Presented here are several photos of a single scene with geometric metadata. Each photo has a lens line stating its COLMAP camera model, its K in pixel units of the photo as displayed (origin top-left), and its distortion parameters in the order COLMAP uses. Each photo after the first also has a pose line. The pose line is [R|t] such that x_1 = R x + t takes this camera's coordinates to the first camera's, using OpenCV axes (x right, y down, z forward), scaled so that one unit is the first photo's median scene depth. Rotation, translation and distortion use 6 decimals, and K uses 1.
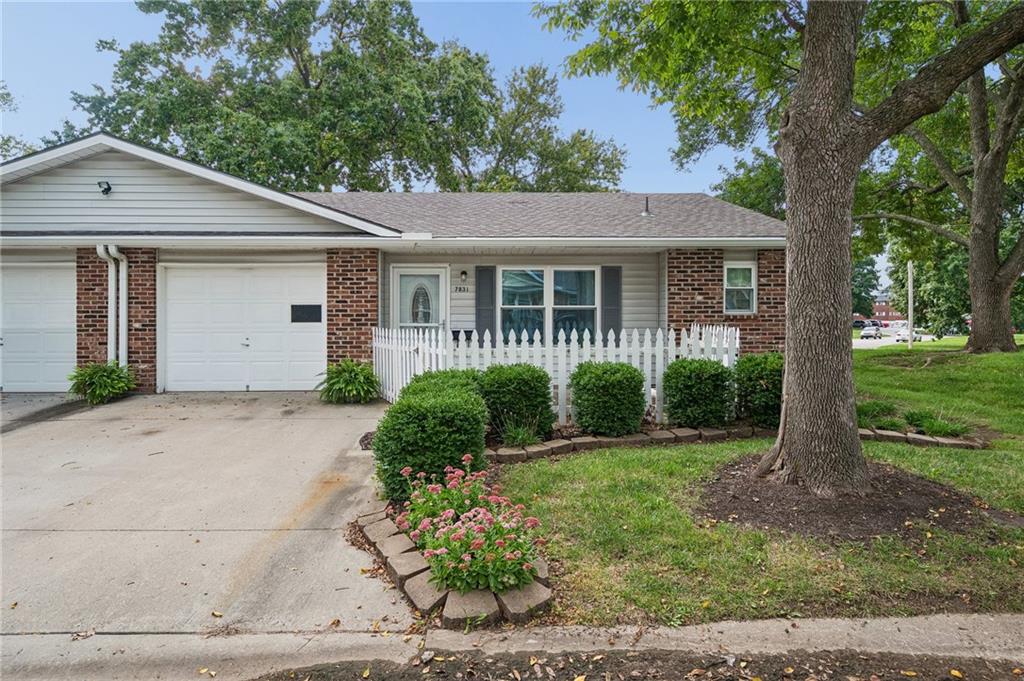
lens RADIAL K [[591.5, 0, 512.9], [0, 591.5, 315.7], [0, 0, 1]] dist [-0.000174, -0.000184]
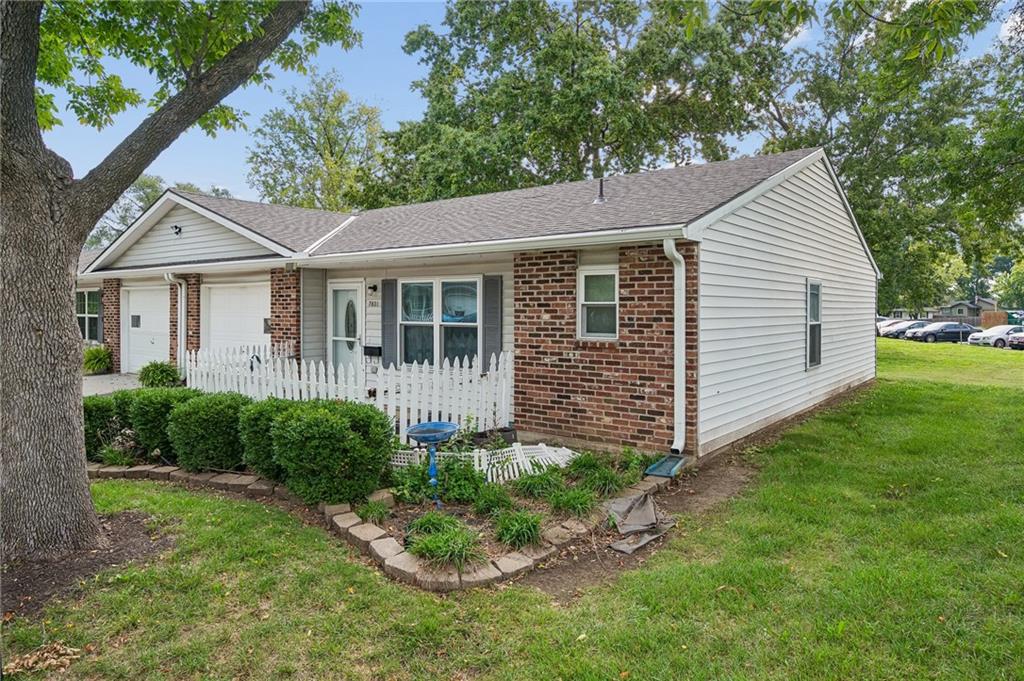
lens RADIAL K [[651.8, 0, 511.7], [0, 651.8, 309.7], [0, 0, 1]] dist [-0.001593, 0.001152]
pose [[0.769885, 0.005227, -0.638161, 0.805312], [-0.004008, 0.999986, 0.003356, -0.041557], [0.638170, -0.000026, 0.769896, 0.336033]]
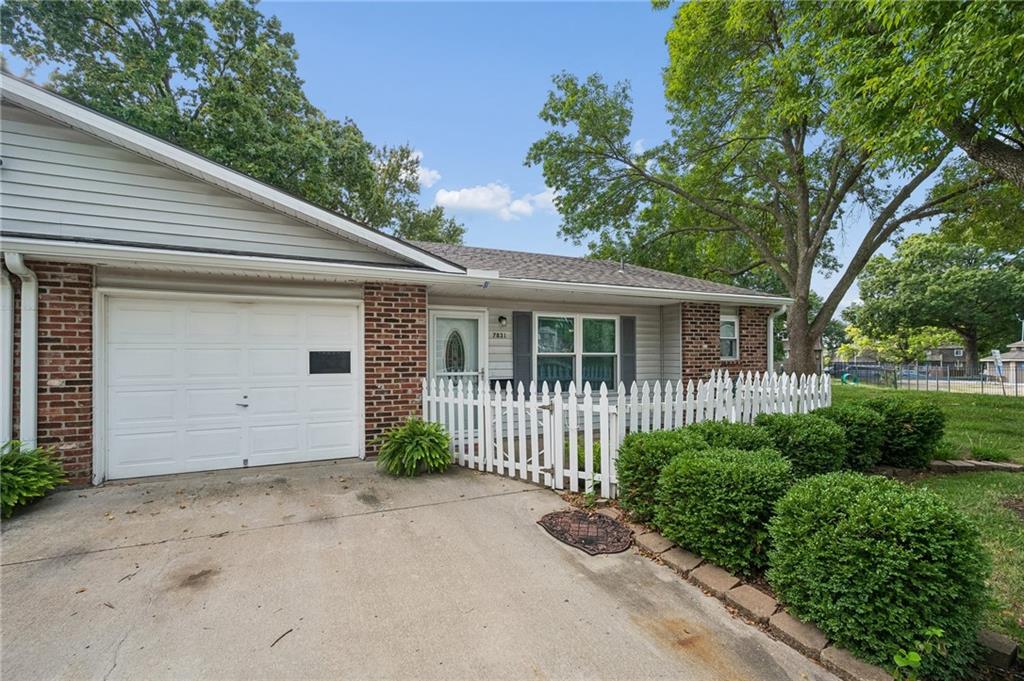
lens RADIAL K [[447.0, 0, 514.0], [0, 447.0, 355.4], [0, 0, 1]] dist [0.001670, 0.000214]
pose [[0.920411, -0.000625, 0.390951, -0.358693], [0.004346, 0.999953, -0.008633, -0.006935], [-0.390928, 0.009645, 0.920371, 0.350199]]
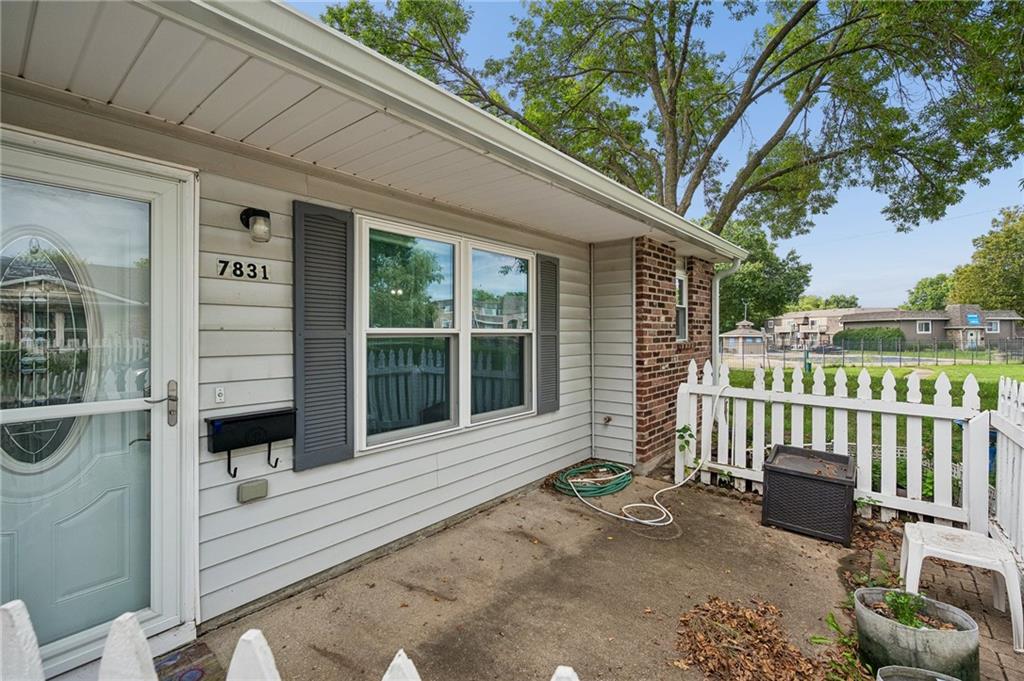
lens RADIAL K [[456.7, 0, 512.6], [0, 456.7, 331.7], [0, 0, 1]] dist [-0.000804, -0.000082]
pose [[0.658779, 0.000133, 0.752337, -0.174718], [0.003859, 0.999986, -0.003555, -0.014280], [-0.752327, 0.005245, 0.658769, 0.788802]]
